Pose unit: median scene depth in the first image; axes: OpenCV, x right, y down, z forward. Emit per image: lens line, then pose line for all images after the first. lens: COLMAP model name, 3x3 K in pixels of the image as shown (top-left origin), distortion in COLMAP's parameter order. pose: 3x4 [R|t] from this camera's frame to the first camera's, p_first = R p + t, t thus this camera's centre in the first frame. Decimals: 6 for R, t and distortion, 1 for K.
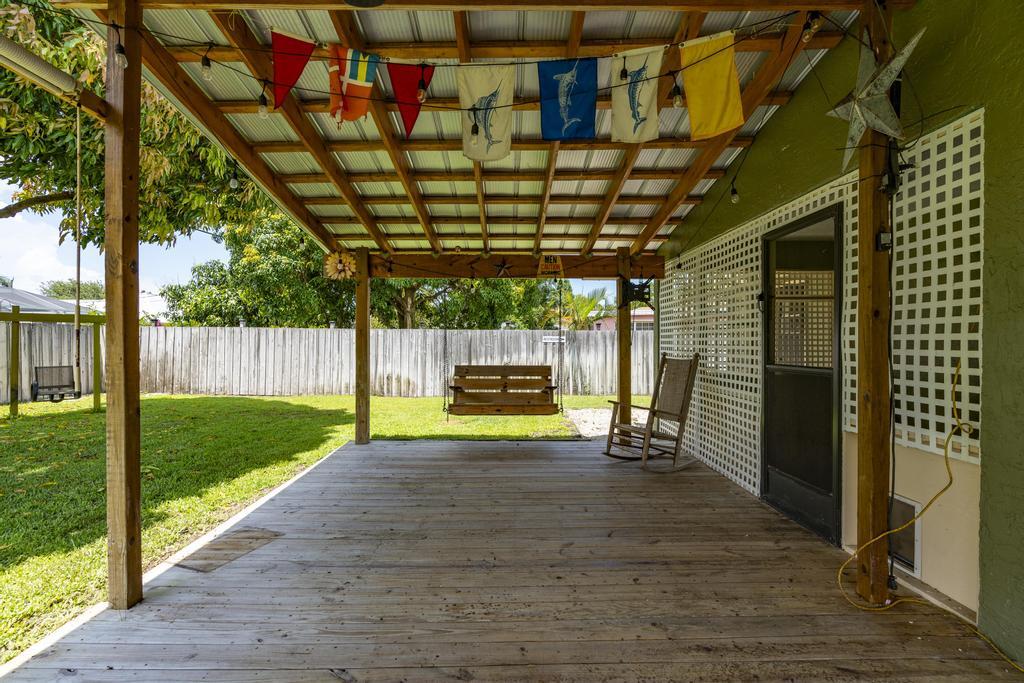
lens RADIAL K [[456.3, 0, 512.0], [0, 456.3, 341.5], [0, 0, 1]] dist [-0.013855, 0.005878]
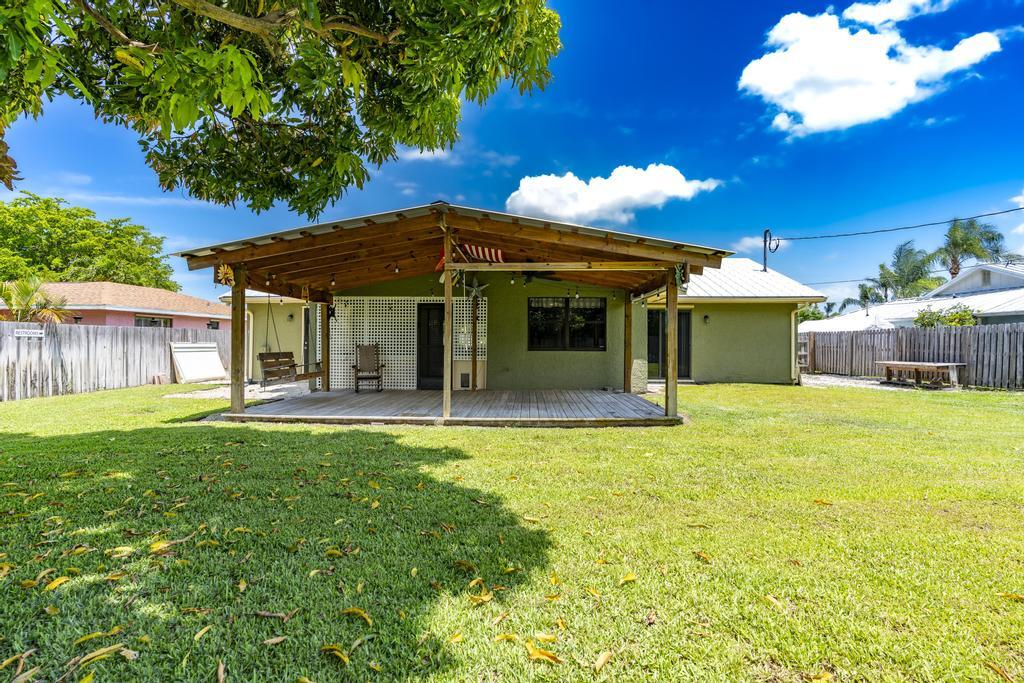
lens RADIAL K [[456.3, 0, 512.0], [0, 456.3, 341.5], [0, 0, 1]] dist [-0.013855, 0.005878]
pose [[0.044665, 0.000266, 0.999002, -2.401231], [-0.005779, 0.999983, -0.000008, 0.019019], [-0.998985, -0.005773, 0.044665, 0.216383]]
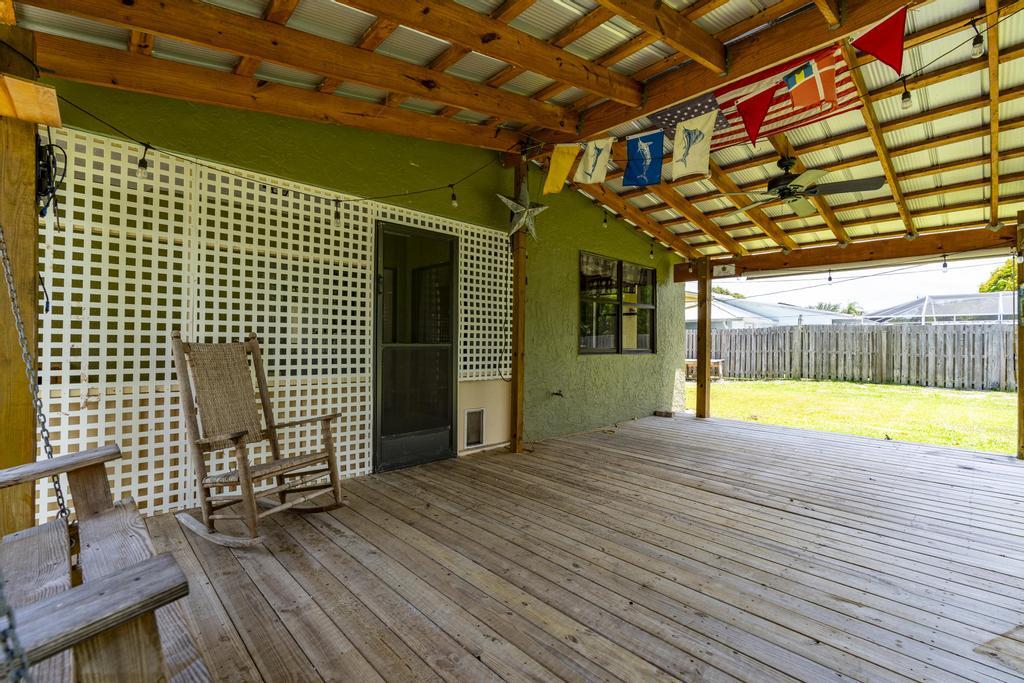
lens RADIAL K [[460.0, 0, 509.7], [0, 460.0, 342.3], [0, 0, 1]] dist [-0.002065, 0.001198]
pose [[-0.684295, -0.005949, 0.729181, -0.414797], [-0.012079, 0.999922, -0.003178, 0.044668], [-0.729106, -0.010983, -0.684313, 1.439950]]
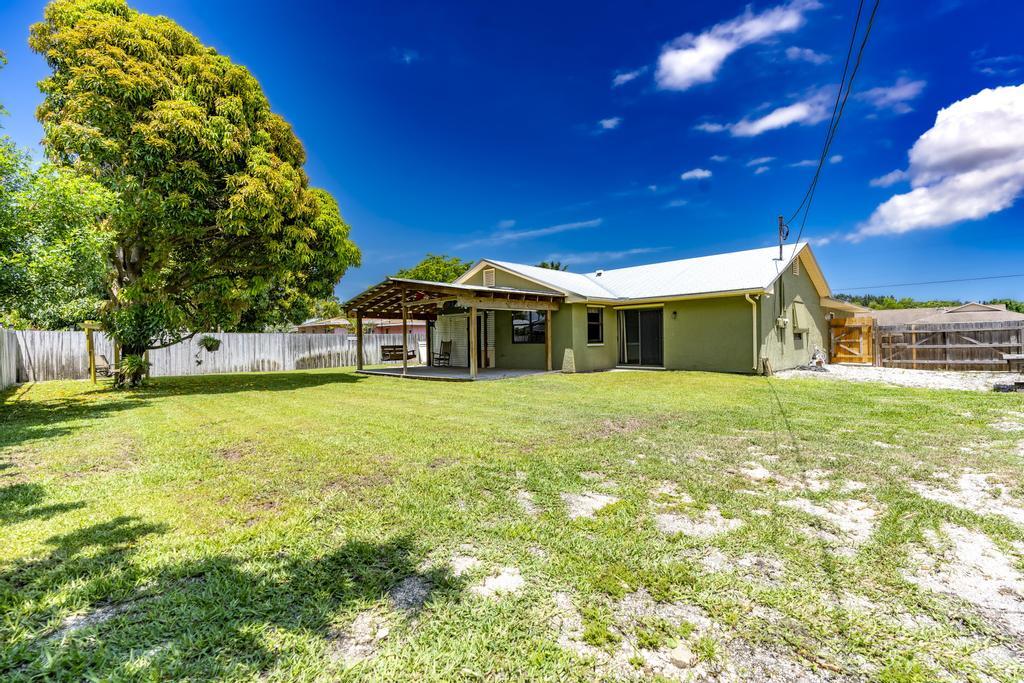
lens RADIAL K [[460.0, 0, 509.7], [0, 460.0, 342.3], [0, 0, 1]] dist [-0.002065, 0.001198]
pose [[0.724464, -0.014776, 0.689155, -2.684977], [0.014831, 0.999873, 0.005847, 0.036914], [-0.689153, 0.005985, 0.724591, -3.106136]]
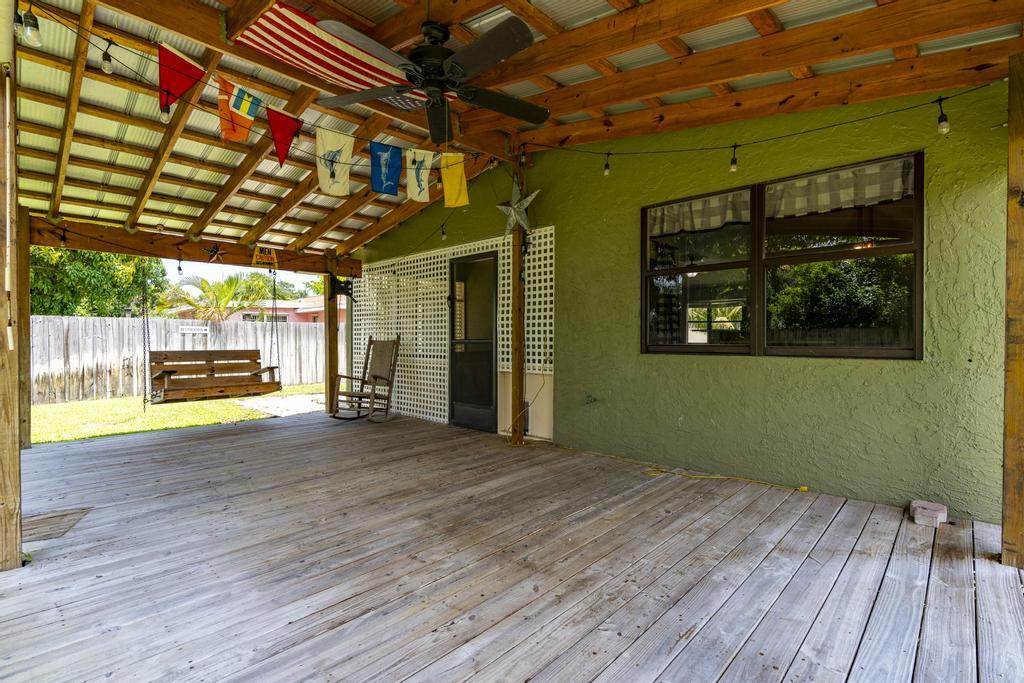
lens RADIAL K [[473.1, 0, 511.5], [0, 473.1, 344.9], [0, 0, 1]] dist [-0.011323, 0.000708]
pose [[0.693415, -0.009766, 0.720472, -0.480160], [0.000284, 0.999912, 0.013279, 0.043207], [-0.720539, -0.009003, 0.693356, -0.302046]]
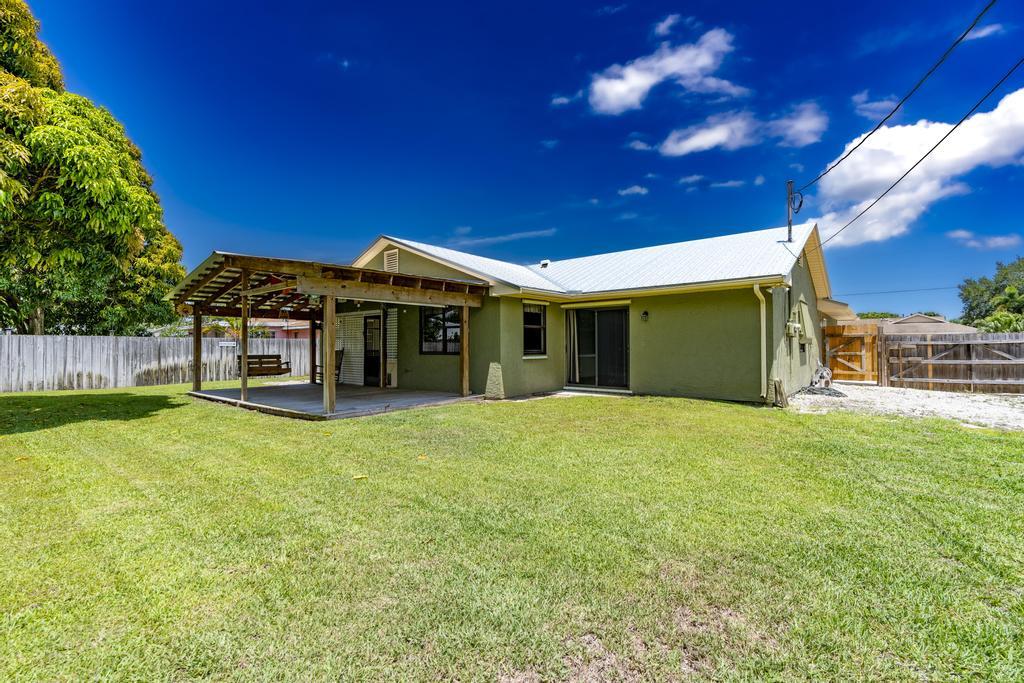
lens RADIAL K [[460.0, 0, 509.7], [0, 460.0, 342.3], [0, 0, 1]] dist [-0.002065, 0.001198]
pose [[0.652953, 0.001799, 0.757396, -1.530088], [0.005251, 0.999962, -0.006902, 0.017356], [-0.757380, 0.008484, 0.652919, -2.385763]]
